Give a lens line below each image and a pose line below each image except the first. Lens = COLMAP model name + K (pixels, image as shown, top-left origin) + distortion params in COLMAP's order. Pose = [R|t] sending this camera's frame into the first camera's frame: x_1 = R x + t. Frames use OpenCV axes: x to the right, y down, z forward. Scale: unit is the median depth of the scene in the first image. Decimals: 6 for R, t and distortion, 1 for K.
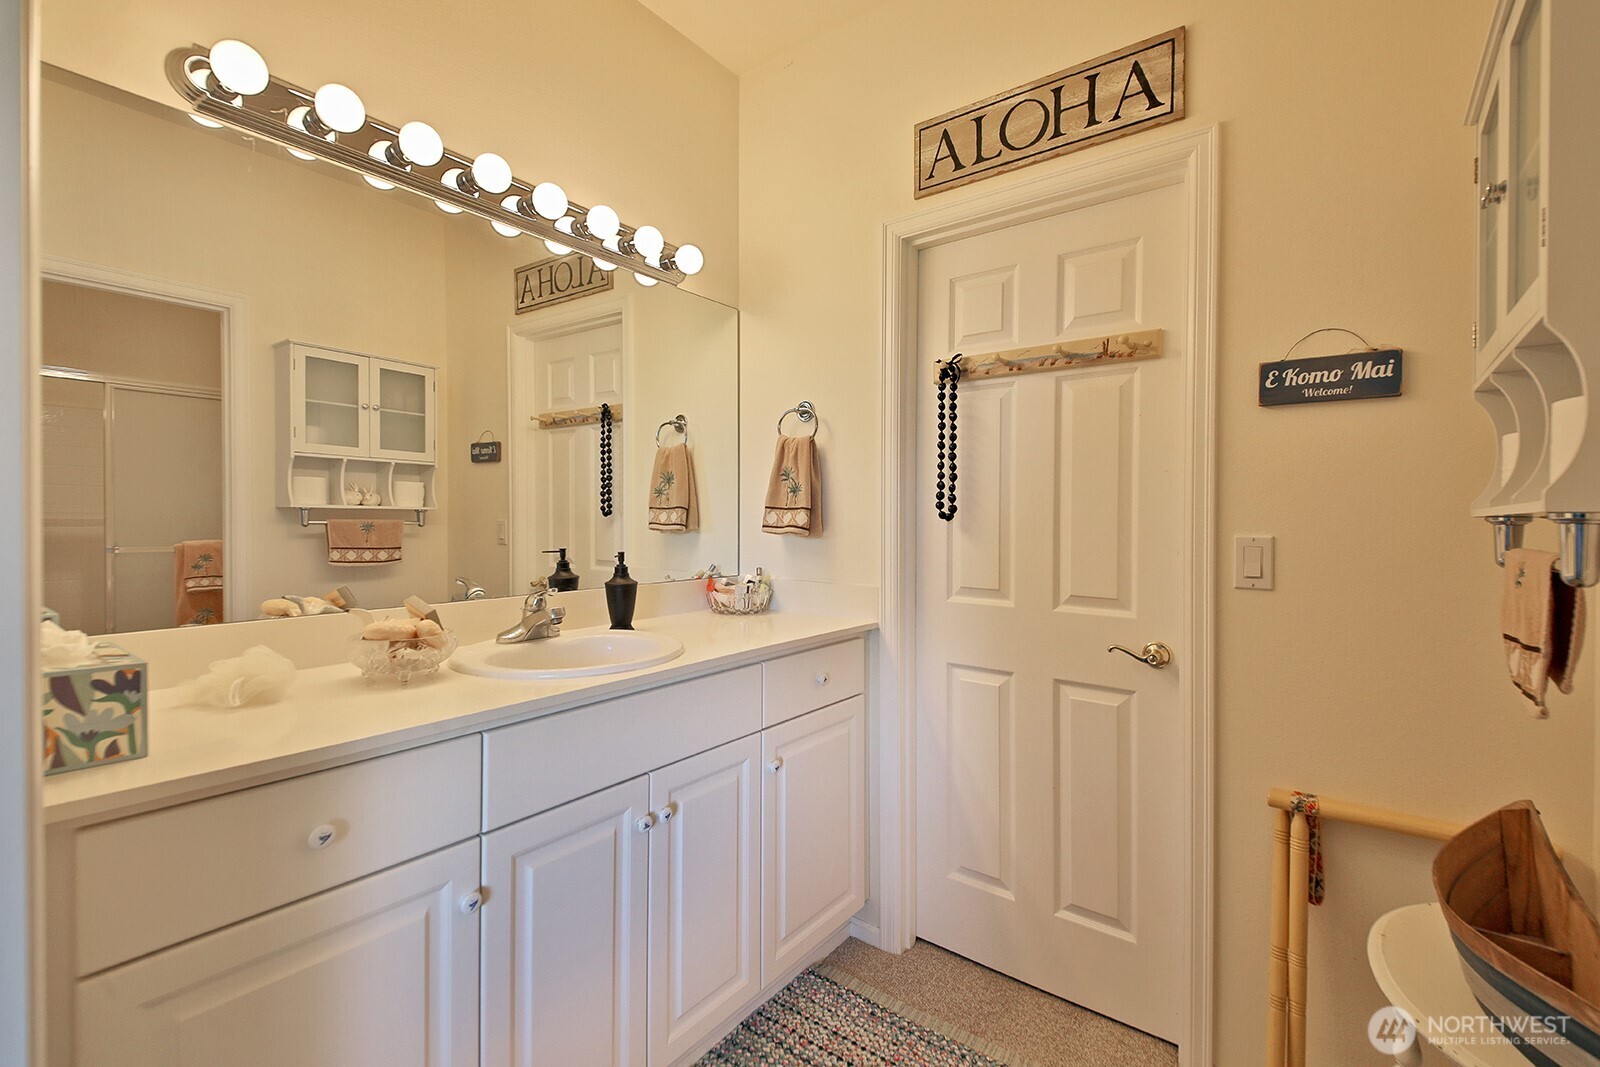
lens RADIAL K [[725.2, 0, 813.6], [0, 725.2, 536.9], [0, 0, 1]] dist [0.018094, -0.001008]
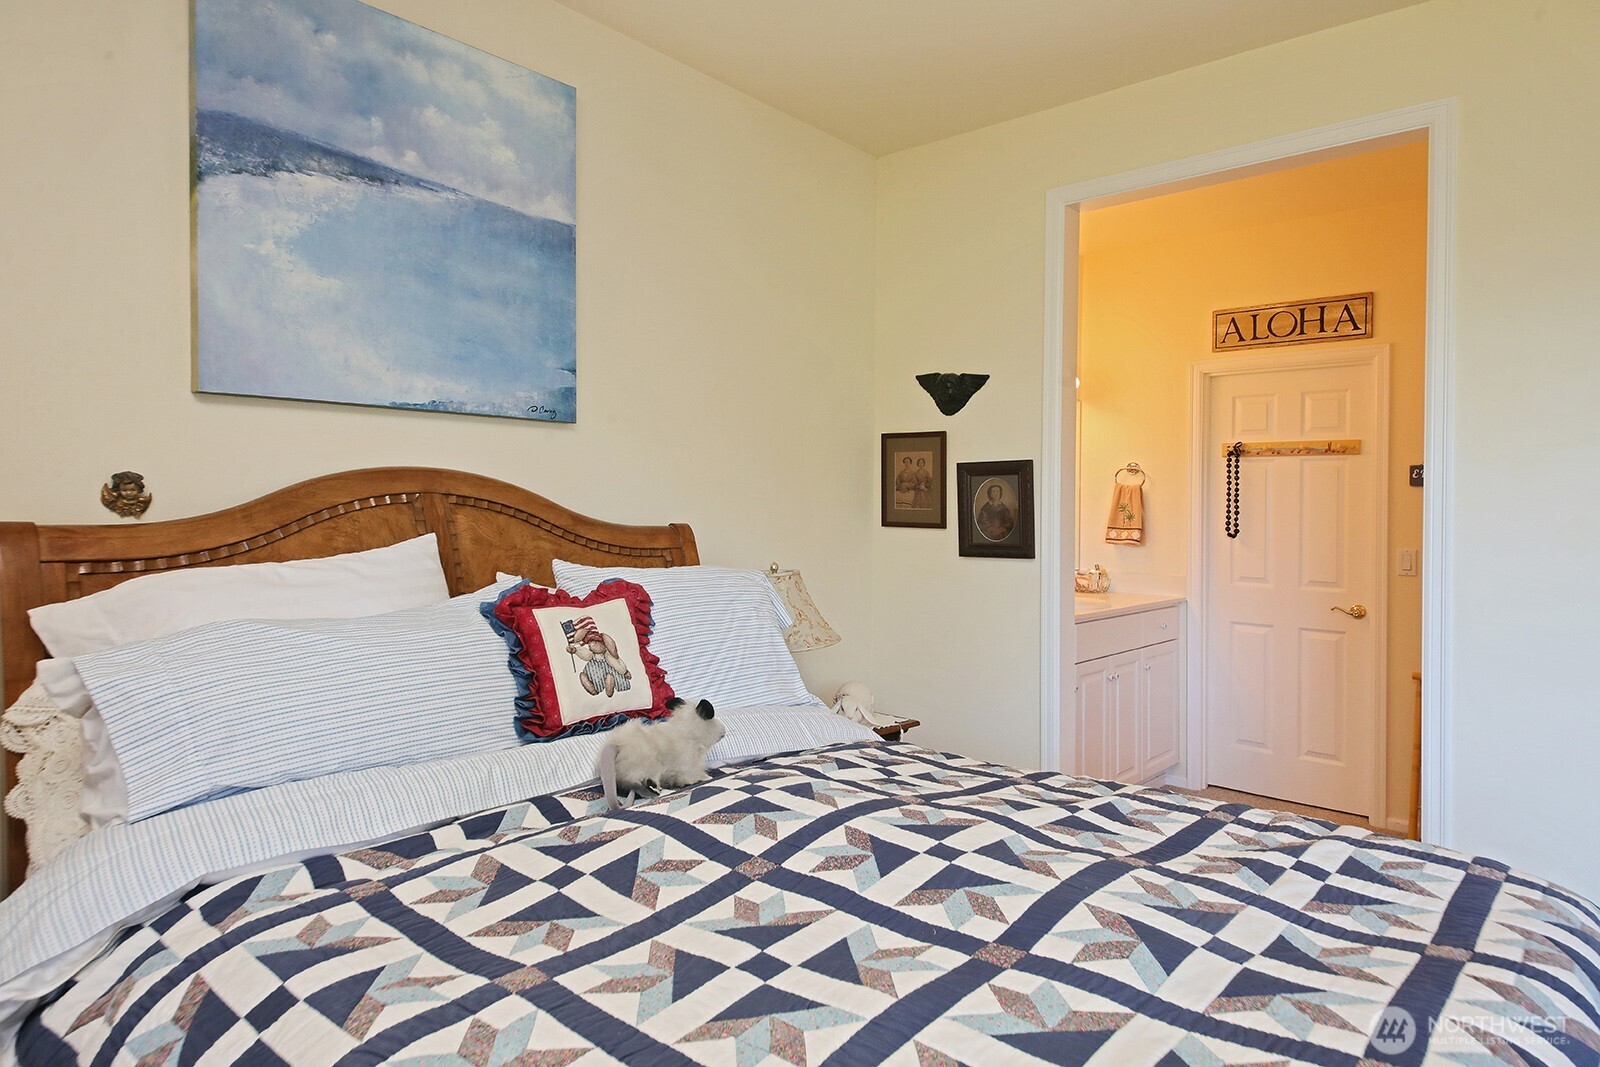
lens RADIAL K [[974.9, 0, 786.3], [0, 974.9, 528.0], [0, 0, 1]] dist [0.008321, -0.010263]
pose [[0.994715, -0.000114, -0.102677, -0.646010], [0.000619, 0.999988, 0.004890, -0.058379], [0.102675, -0.004927, 0.994703, -1.450327]]
